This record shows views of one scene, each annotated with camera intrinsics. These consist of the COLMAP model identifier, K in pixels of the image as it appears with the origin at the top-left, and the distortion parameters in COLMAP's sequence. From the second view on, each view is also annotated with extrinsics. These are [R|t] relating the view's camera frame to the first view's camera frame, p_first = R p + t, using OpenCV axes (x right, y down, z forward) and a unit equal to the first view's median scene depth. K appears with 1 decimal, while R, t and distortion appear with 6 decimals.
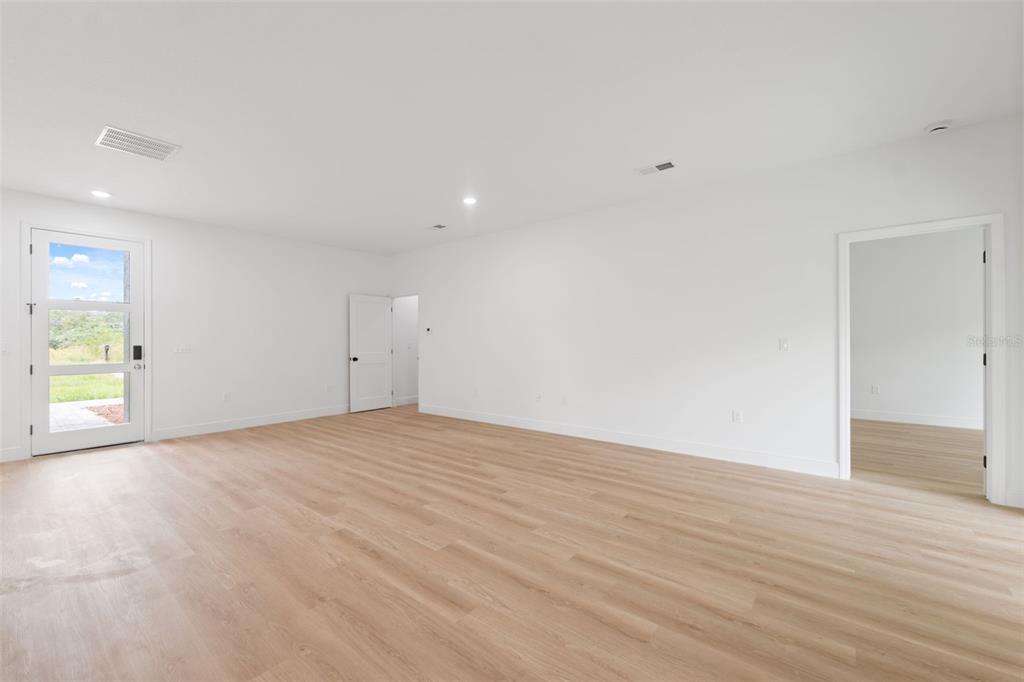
lens RADIAL K [[414.6, 0, 512.0], [0, 414.6, 341.0], [0, 0, 1]] dist [-0.002208, -0.000440]
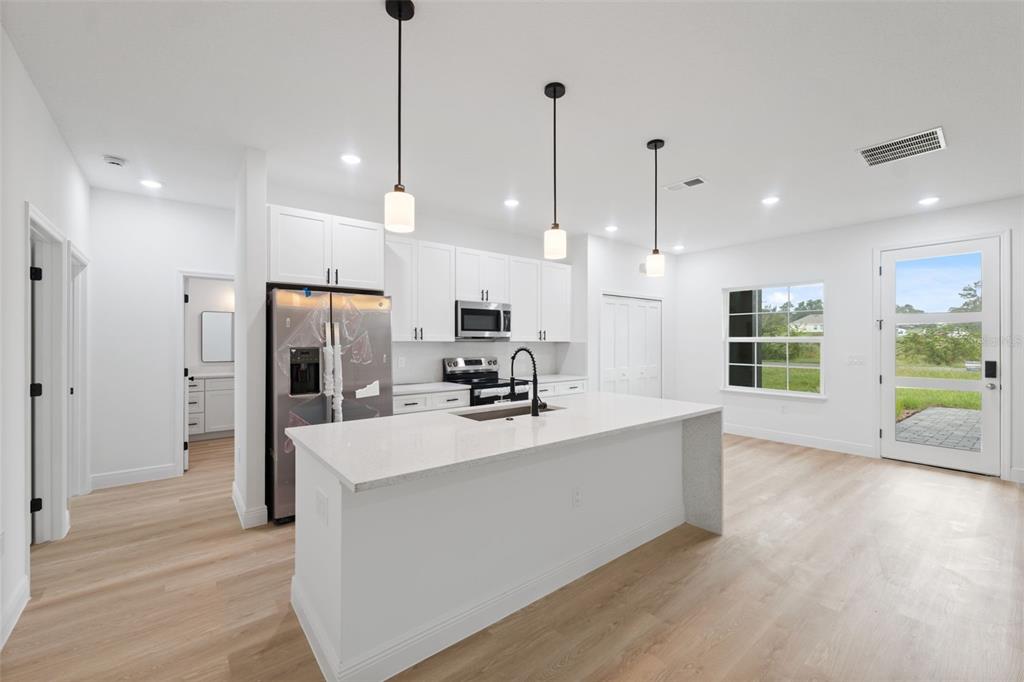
lens RADIAL K [[414.6, 0, 512.0], [0, 414.6, 341.0], [0, 0, 1]] dist [-0.002208, -0.000440]
pose [[-0.212980, 0.004441, -0.977046, 0.167299], [0.002009, 0.999990, 0.004108, -0.049527], [0.977054, -0.001088, -0.212987, 0.329180]]
